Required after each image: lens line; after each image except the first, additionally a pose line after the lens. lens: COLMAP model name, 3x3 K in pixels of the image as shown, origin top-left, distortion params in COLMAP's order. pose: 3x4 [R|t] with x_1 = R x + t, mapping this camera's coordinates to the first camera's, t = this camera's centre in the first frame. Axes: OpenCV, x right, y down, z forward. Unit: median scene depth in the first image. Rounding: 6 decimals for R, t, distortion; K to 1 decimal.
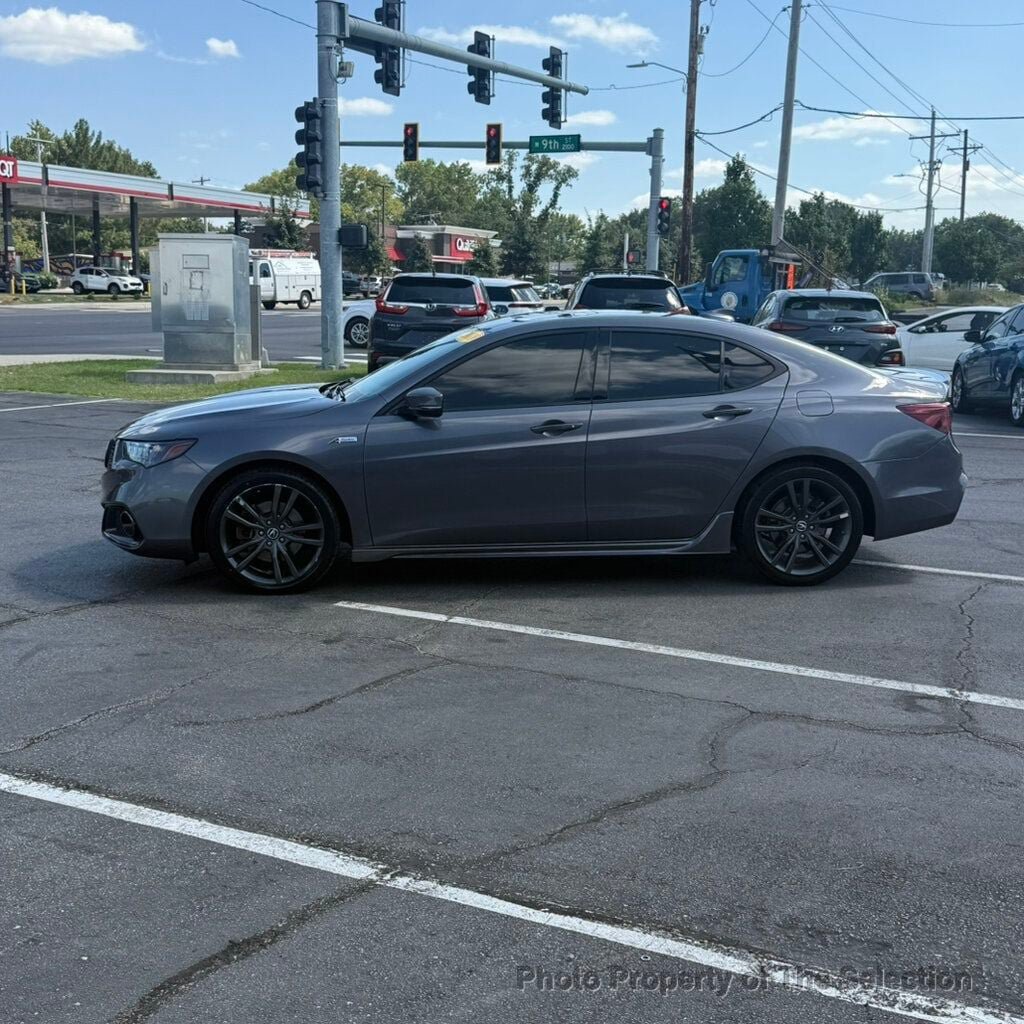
lens RADIAL K [[1324.2, 0, 506.7], [0, 1324.2, 516.5], [0, 0, 1]] dist [0.166562, -0.460469]
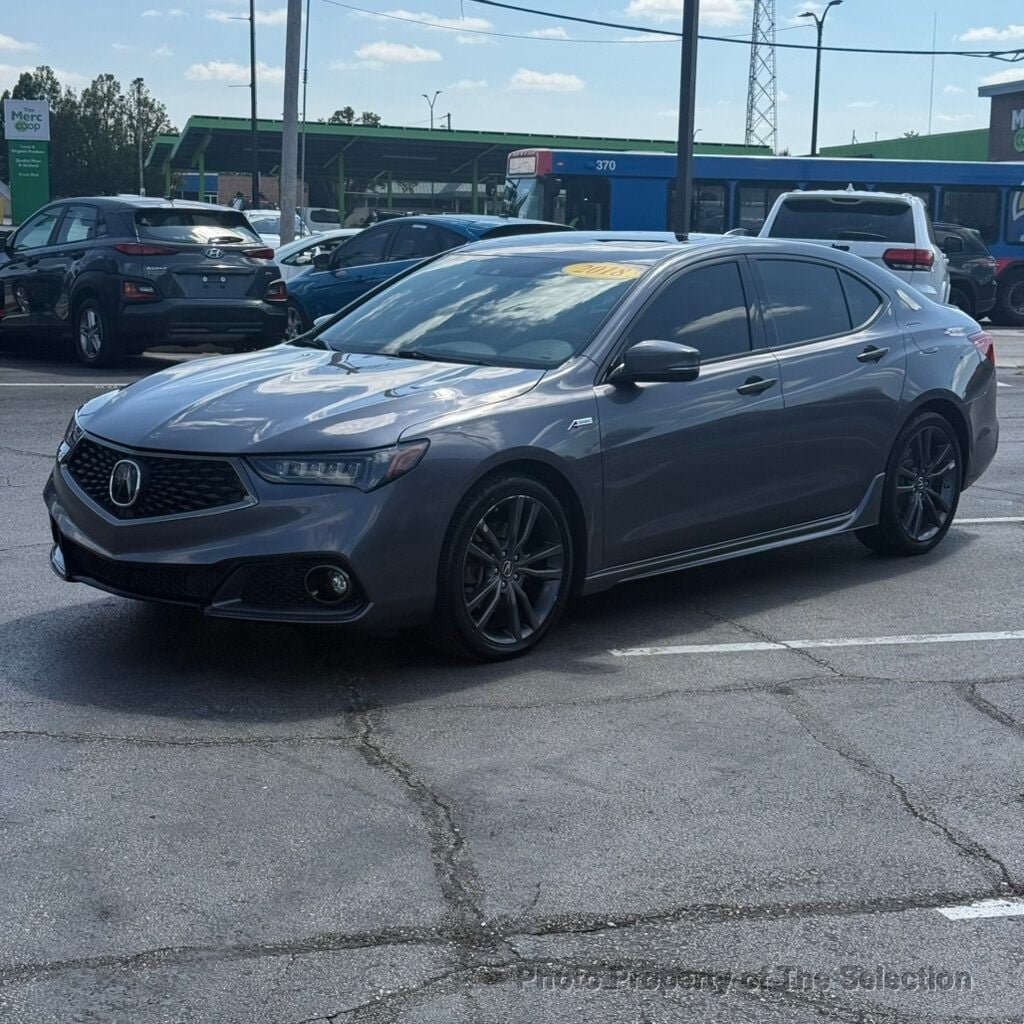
lens RADIAL K [[1877.5, 0, 509.1], [0, 1877.5, 513.8], [0, 0, 1]] dist [0.144162, -0.292570]
pose [[0.761756, -0.112898, 0.637951, -0.812985], [0.113277, 0.992741, 0.040424, -0.056294], [-0.637884, 0.041472, 0.769015, 0.264291]]
